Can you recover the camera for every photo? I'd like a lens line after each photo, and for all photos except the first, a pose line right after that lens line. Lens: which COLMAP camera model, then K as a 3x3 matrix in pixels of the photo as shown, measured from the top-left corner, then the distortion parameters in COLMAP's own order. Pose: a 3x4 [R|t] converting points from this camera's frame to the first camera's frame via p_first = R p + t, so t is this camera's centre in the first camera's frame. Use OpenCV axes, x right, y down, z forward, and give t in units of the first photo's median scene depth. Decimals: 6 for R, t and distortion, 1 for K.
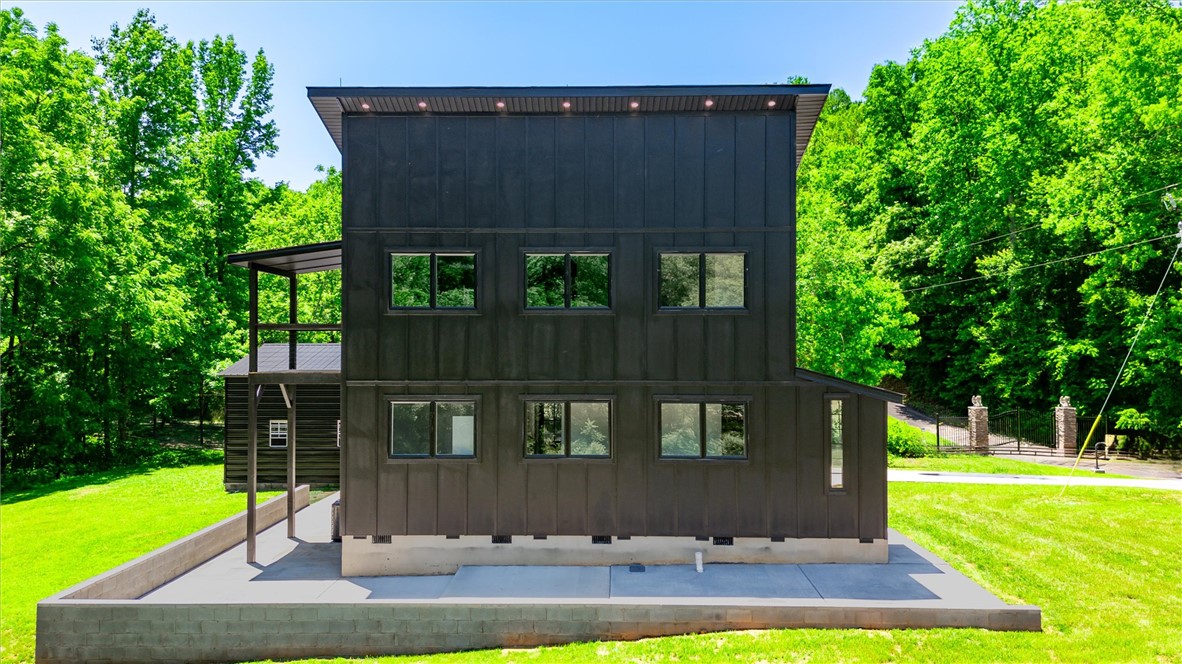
lens RADIAL K [[830.9, 0, 593.7], [0, 830.9, 334.9], [0, 0, 1]] dist [0.049025, -0.040374]
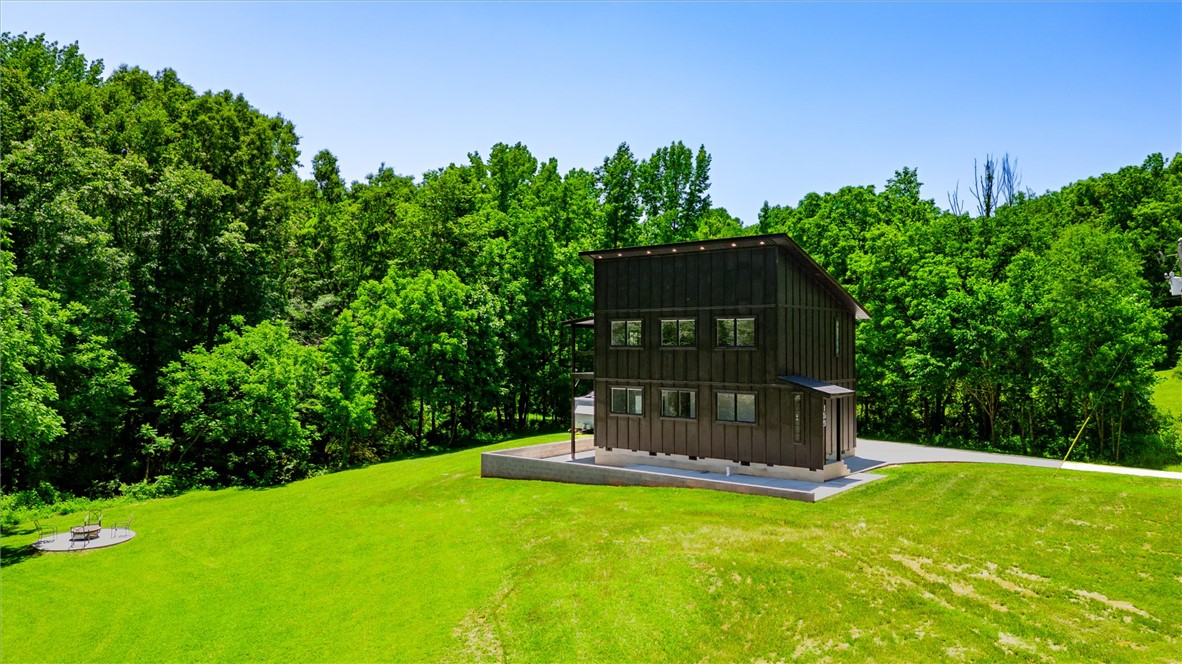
lens RADIAL K [[830.9, 0, 586.5], [0, 830.9, 328.6], [0, 0, 1]] dist [0.049025, -0.040374]
pose [[0.782837, -0.013813, -0.622074, 1.095353], [0.011713, 0.999904, -0.007462, -0.064044], [0.622117, -0.001445, 0.782923, -0.787361]]
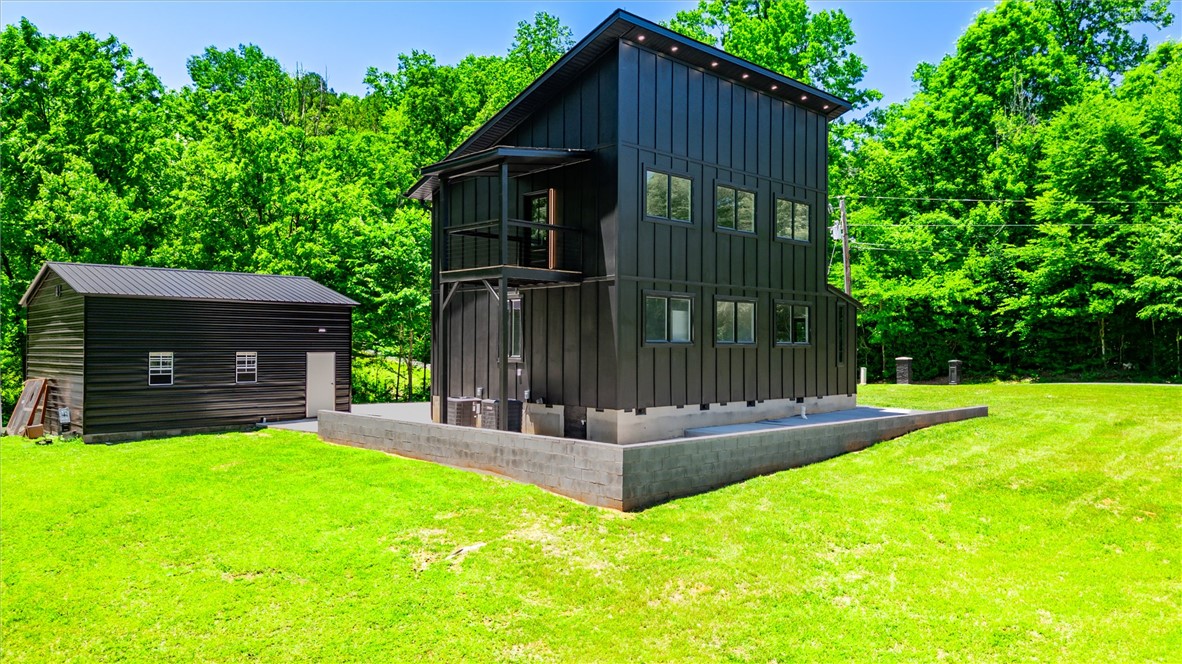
lens RADIAL K [[830.9, 0, 589.9], [0, 830.9, 306.8], [0, 0, 1]] dist [0.049025, -0.040374]
pose [[0.718623, 0.032024, 0.694662, -1.124636], [-0.013965, 0.999402, -0.031625, 0.134642], [-0.695260, 0.013025, 0.718641, 0.204642]]
